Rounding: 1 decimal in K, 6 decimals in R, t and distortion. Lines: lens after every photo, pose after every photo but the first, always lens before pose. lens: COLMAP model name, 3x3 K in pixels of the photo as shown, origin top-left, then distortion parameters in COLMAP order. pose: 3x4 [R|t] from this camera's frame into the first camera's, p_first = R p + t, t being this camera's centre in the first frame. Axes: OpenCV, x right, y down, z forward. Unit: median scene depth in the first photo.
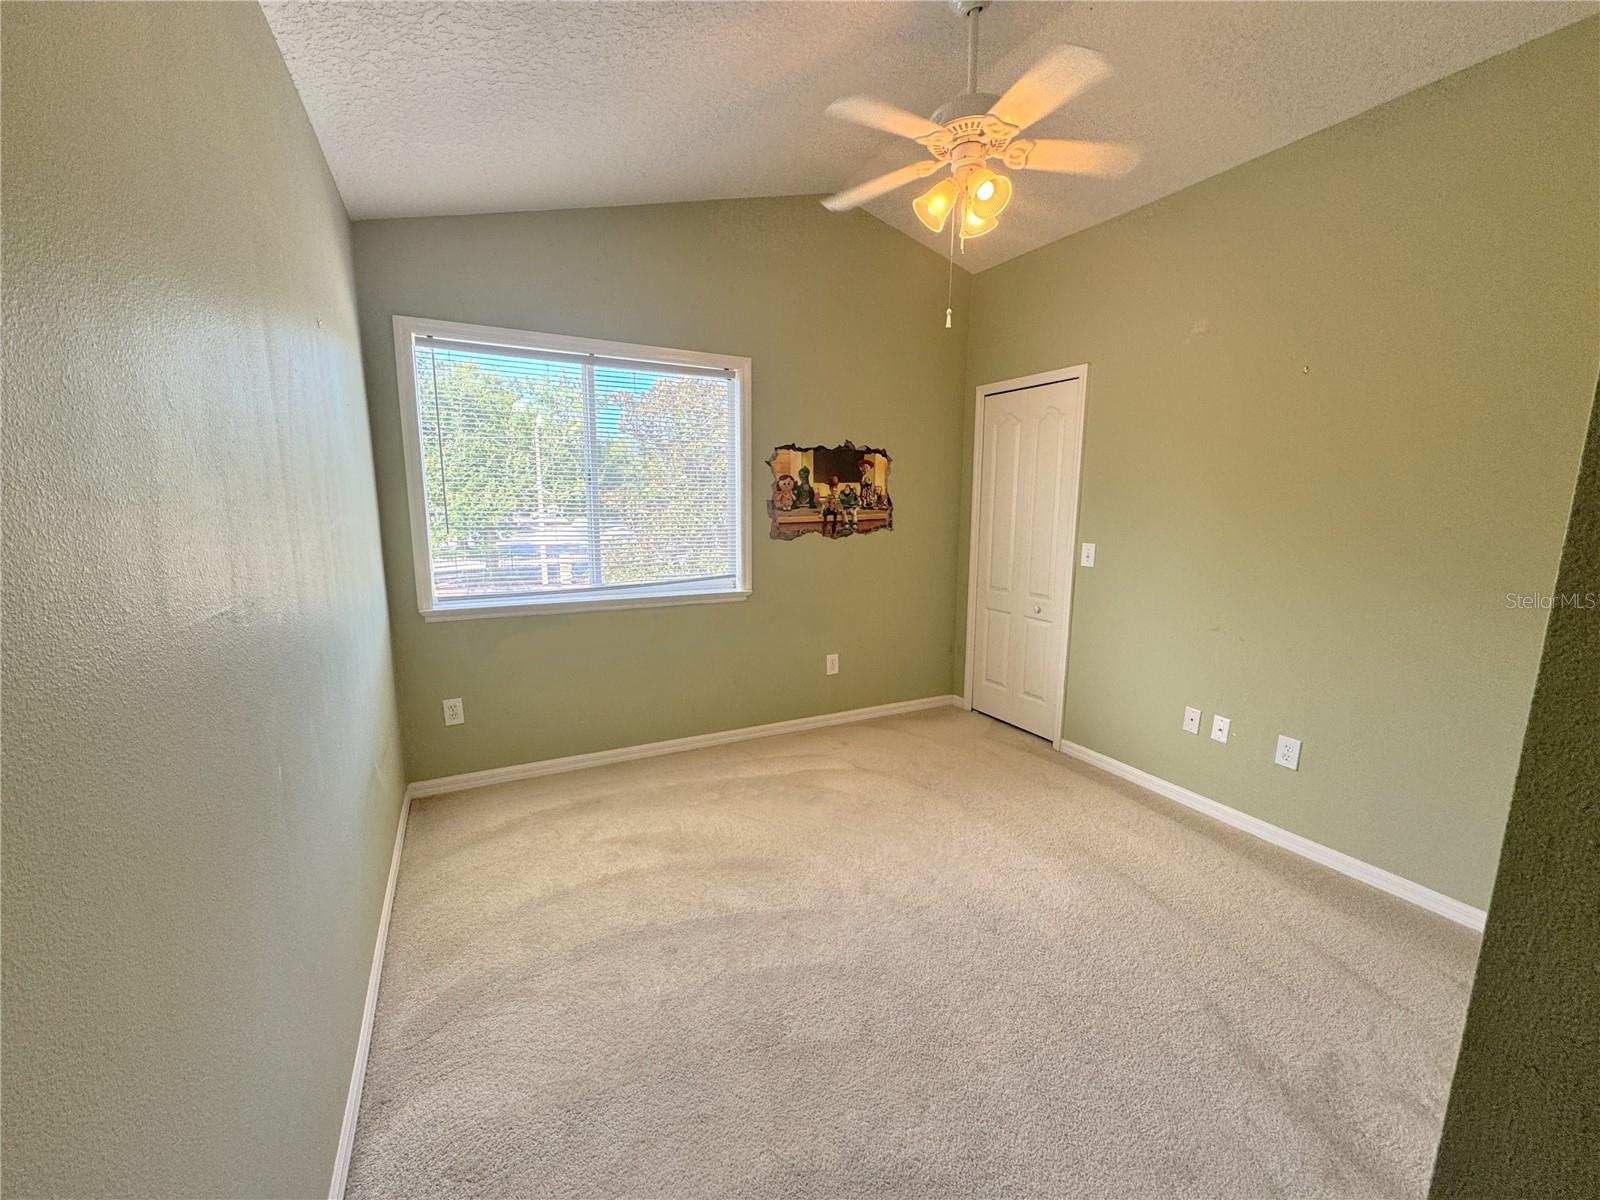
lens RADIAL K [[630.9, 0, 800.0], [0, 630.9, 600.0], [0, 0, 1]] dist [0.000134, 0.000020]
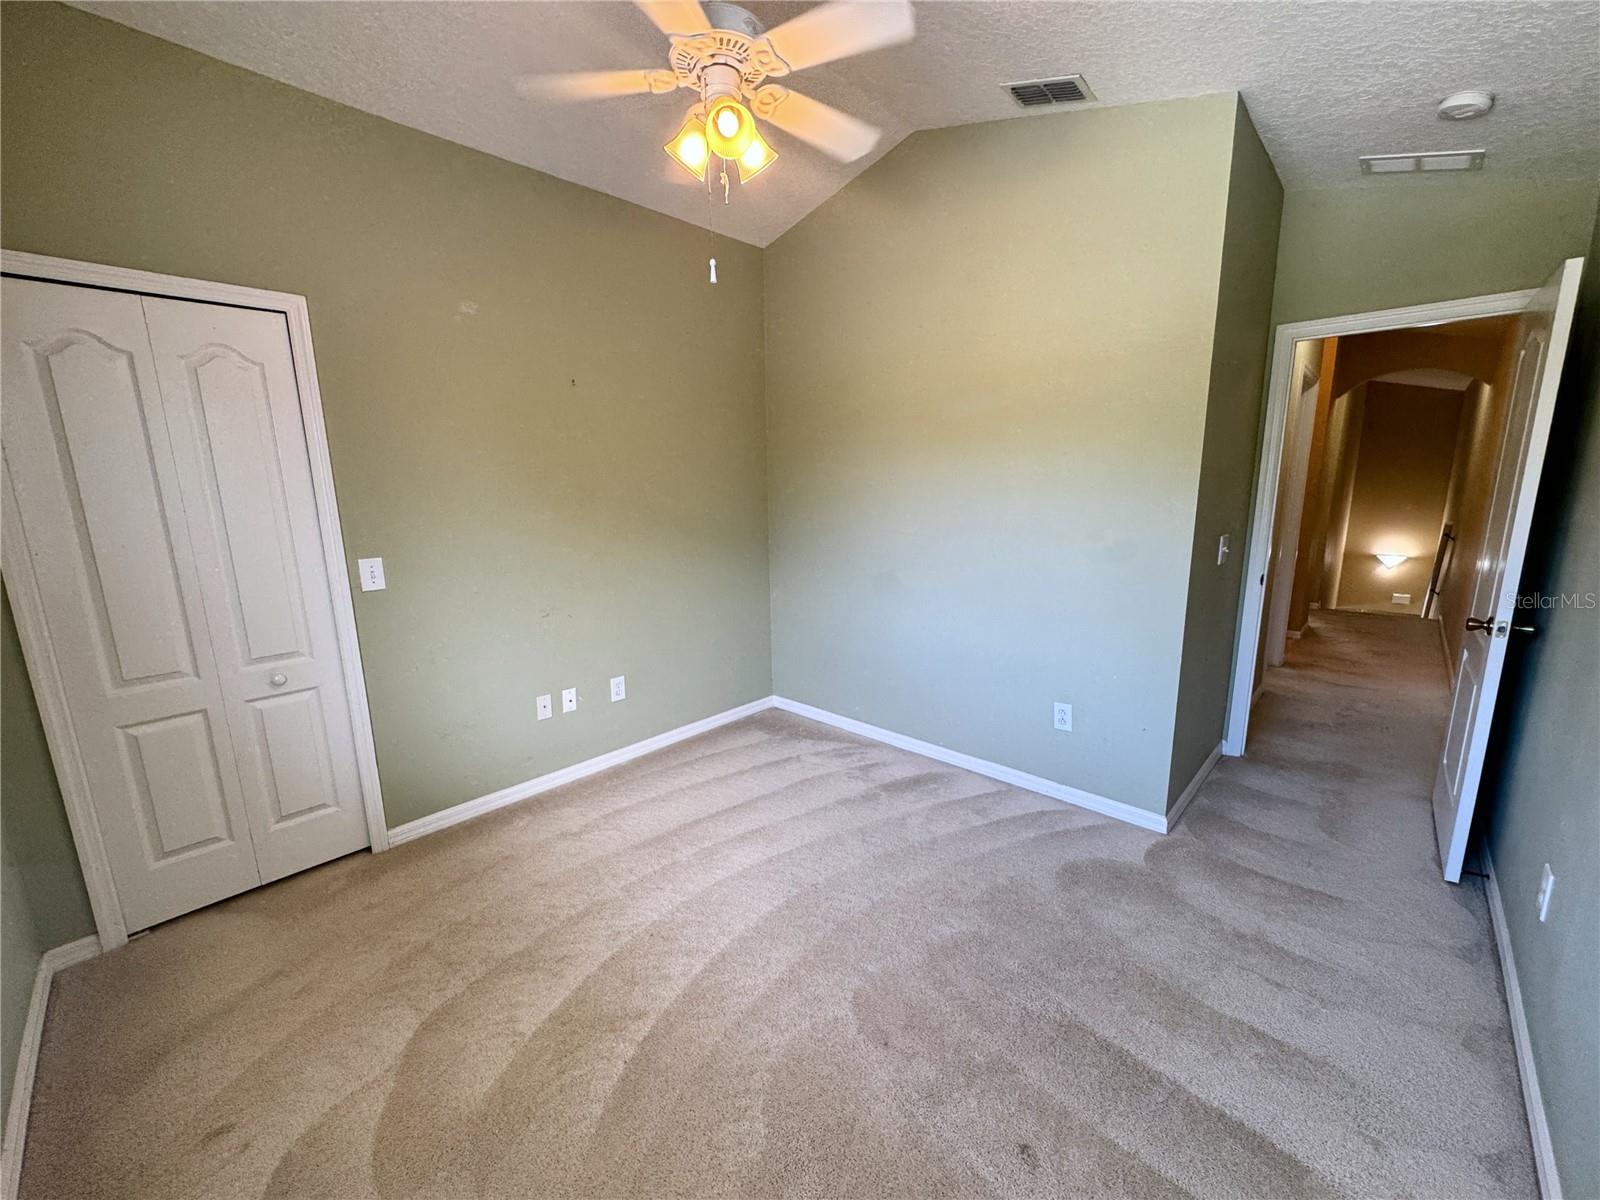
lens RADIAL K [[630.9, 0, 800.0], [0, 630.9, 600.0], [0, 0, 1]] dist [0.000134, 0.000020]
pose [[-0.314998, -0.180842, 0.931704, -0.389212], [0.170141, 0.955017, 0.242890, -0.138829], [-0.933717, 0.235031, -0.270060, 0.756764]]
